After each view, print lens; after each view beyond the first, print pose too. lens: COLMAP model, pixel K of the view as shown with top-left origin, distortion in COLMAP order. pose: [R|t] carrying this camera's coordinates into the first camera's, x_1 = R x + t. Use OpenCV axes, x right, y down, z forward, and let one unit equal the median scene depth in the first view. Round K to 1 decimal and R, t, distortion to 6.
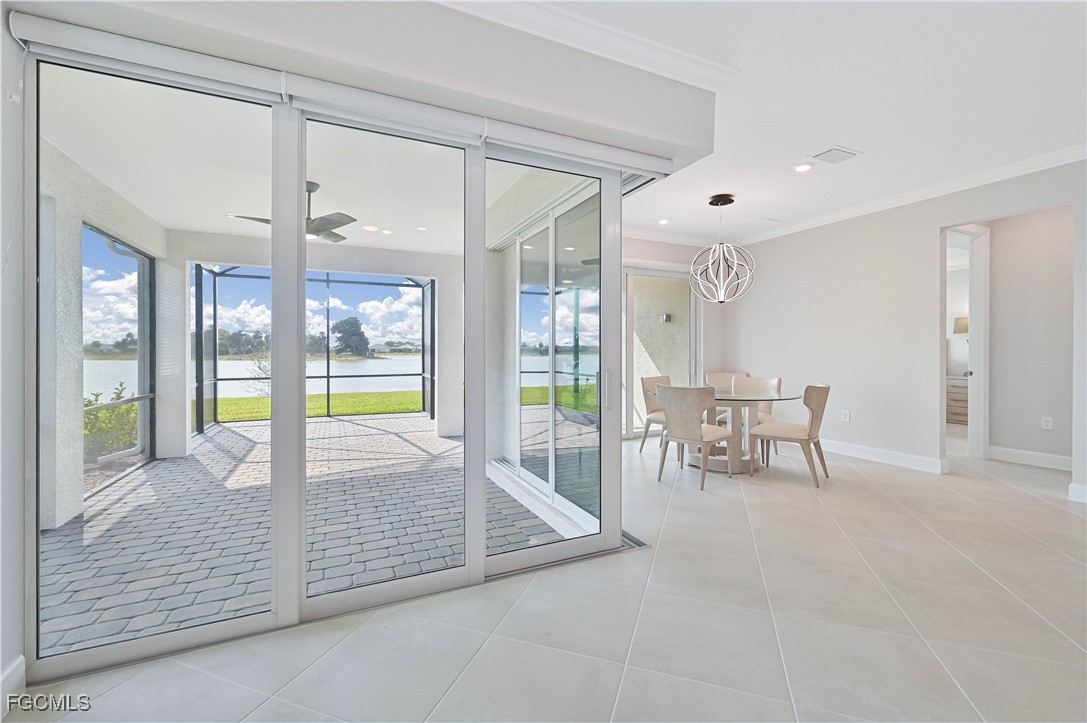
lens RADIAL K [[455.2, 0, 543.5], [0, 455.2, 353.5], [0, 0, 1]] dist [0.002105, -0.000014]
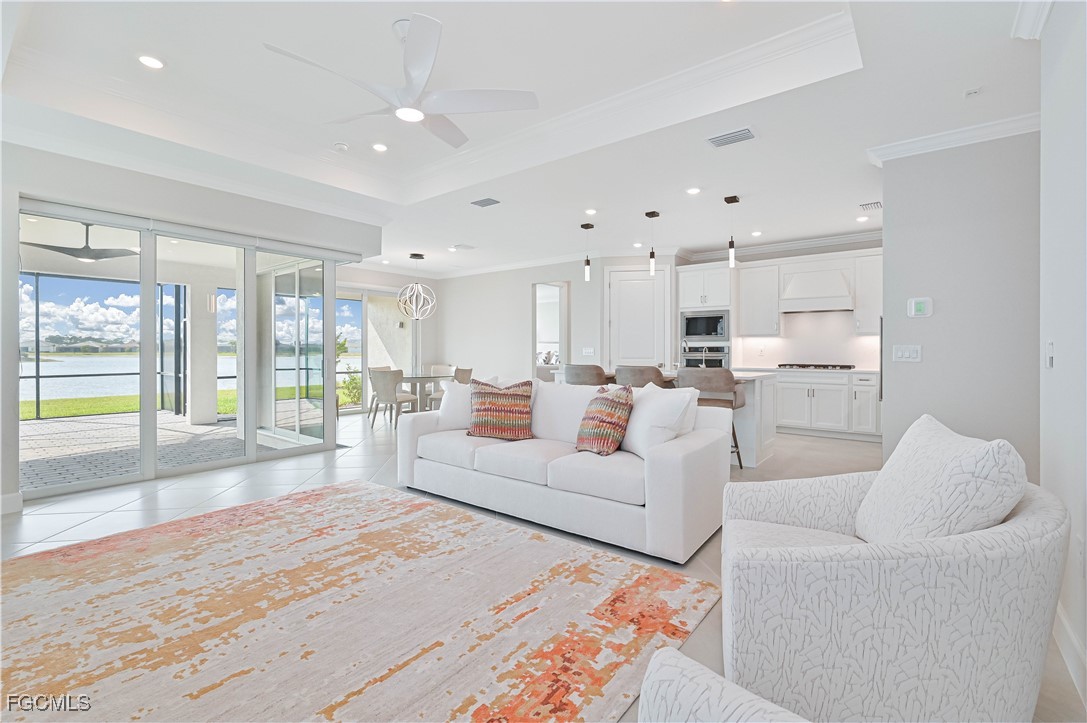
lens RADIAL K [[480.8, 0, 549.0], [0, 480.8, 349.8], [0, 0, 1]] dist [0.002908, 0.000247]
pose [[0.889994, -0.000013, 0.455973, 0.026445], [0.002535, 0.999985, -0.004920, 0.005567], [-0.455966, 0.005535, 0.889980, -0.709360]]
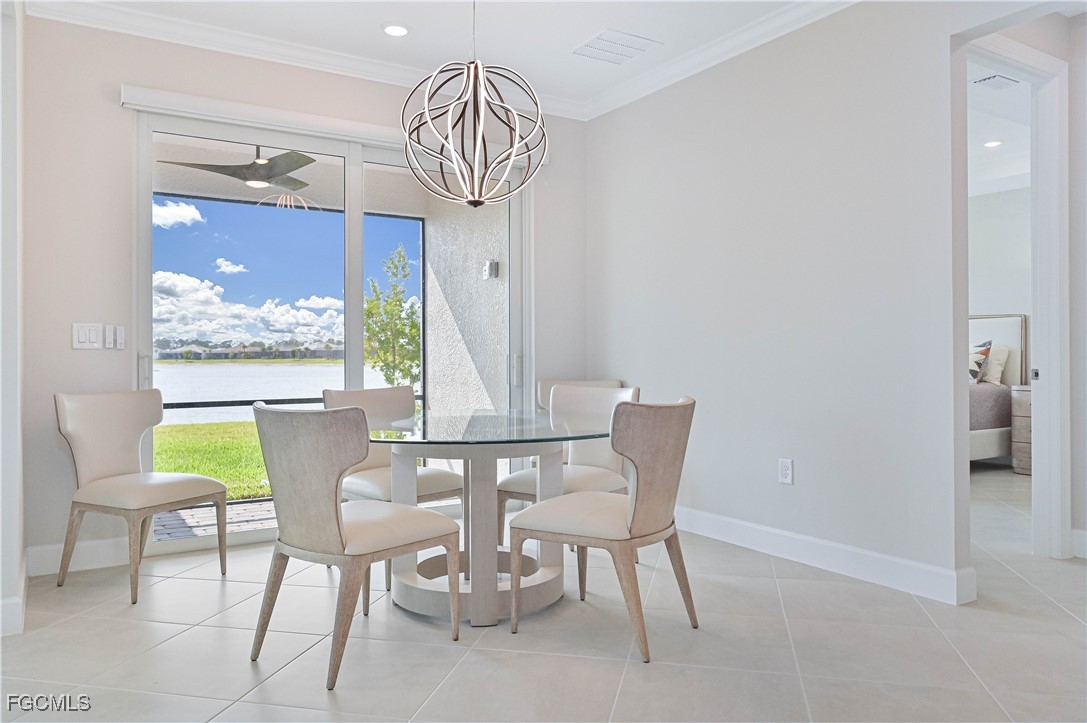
lens RADIAL K [[781.2, 0, 546.1], [0, 781.2, 361.0], [0, 0, 1]] dist [0.034787, 0.002476]
pose [[0.992067, -0.010437, 0.125280, 0.349158], [0.009981, 0.999941, 0.004268, 0.024842], [-0.125317, -0.002984, 0.992112, 0.273218]]
